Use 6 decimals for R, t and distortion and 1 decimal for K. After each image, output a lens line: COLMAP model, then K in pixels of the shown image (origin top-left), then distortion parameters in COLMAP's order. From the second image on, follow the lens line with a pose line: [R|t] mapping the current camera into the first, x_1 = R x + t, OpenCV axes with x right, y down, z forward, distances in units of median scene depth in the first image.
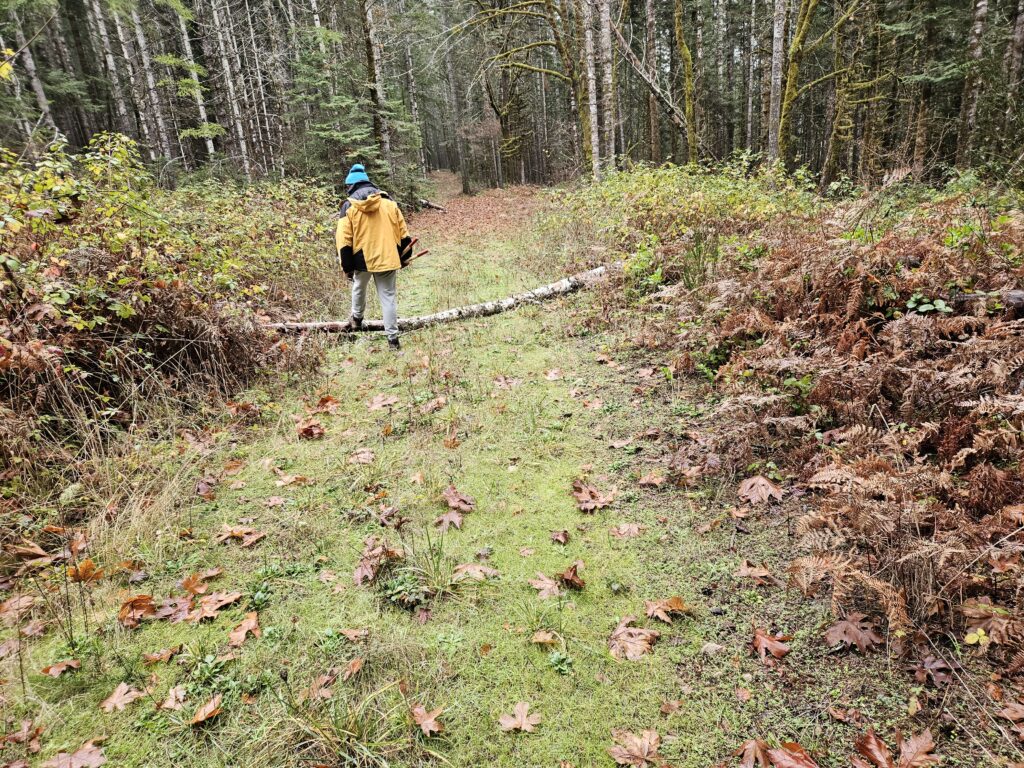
lens RADIAL K [[660.2, 0, 512.0], [0, 660.2, 384.0], [0, 0, 1]] dist [0.065263, -0.046055]
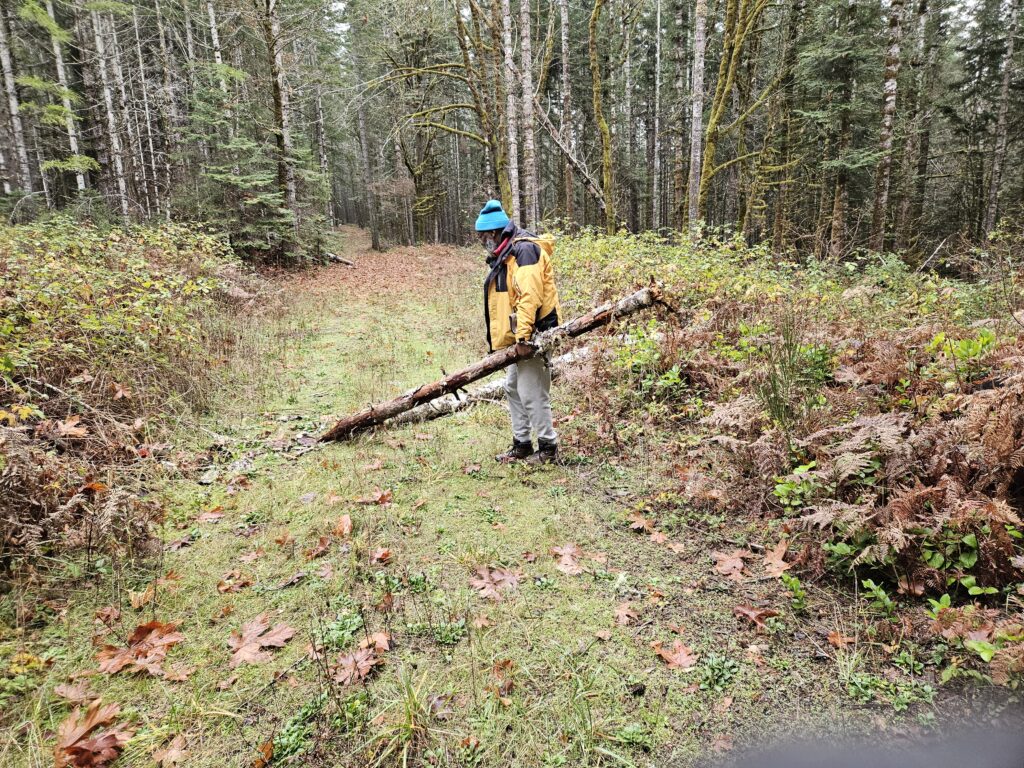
lens RADIAL K [[658.7, 0, 510.2], [0, 658.7, 374.8], [0, 0, 1]] dist [0.070545, -0.054325]
pose [[0.989598, 0.024961, 0.141681, -0.015010], [-0.010861, 0.994985, -0.099433, -0.023201], [-0.143452, 0.096860, 0.984906, 0.079558]]
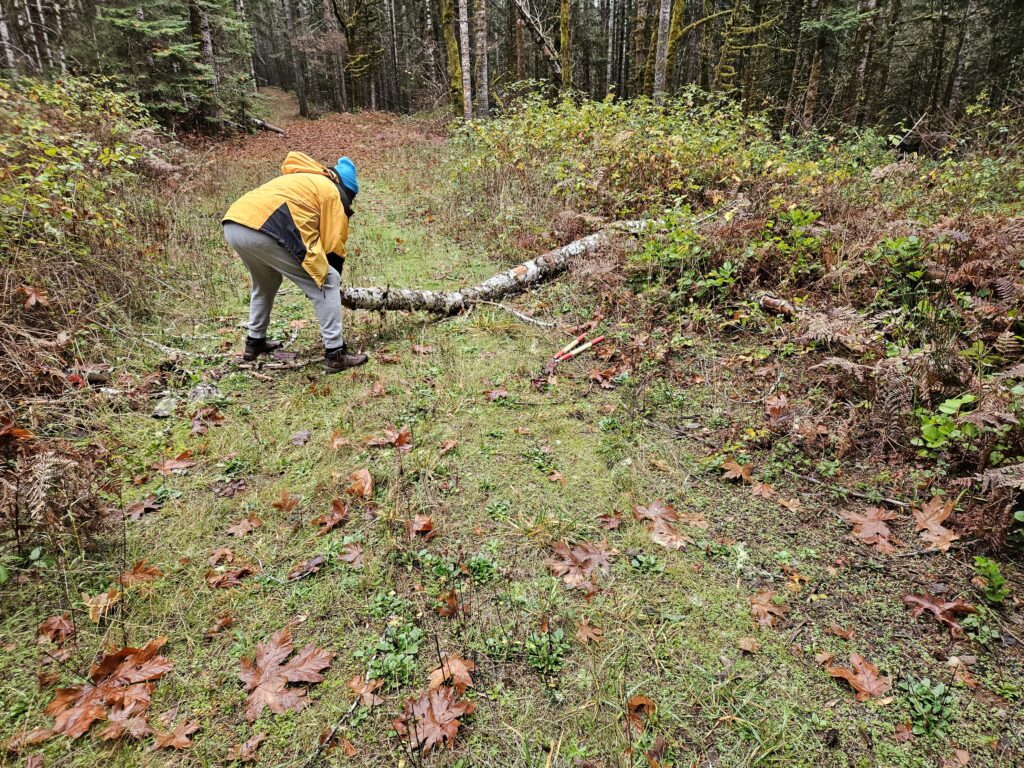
lens RADIAL K [[660.7, 0, 502.2], [0, 660.7, 374.3], [0, 0, 1]] dist [0.063833, -0.045053]
pose [[0.975527, -0.013692, 0.219451, -0.028687], [-0.003237, 0.997057, 0.076598, -0.030206], [-0.219854, -0.075434, 0.972612, 0.112950]]
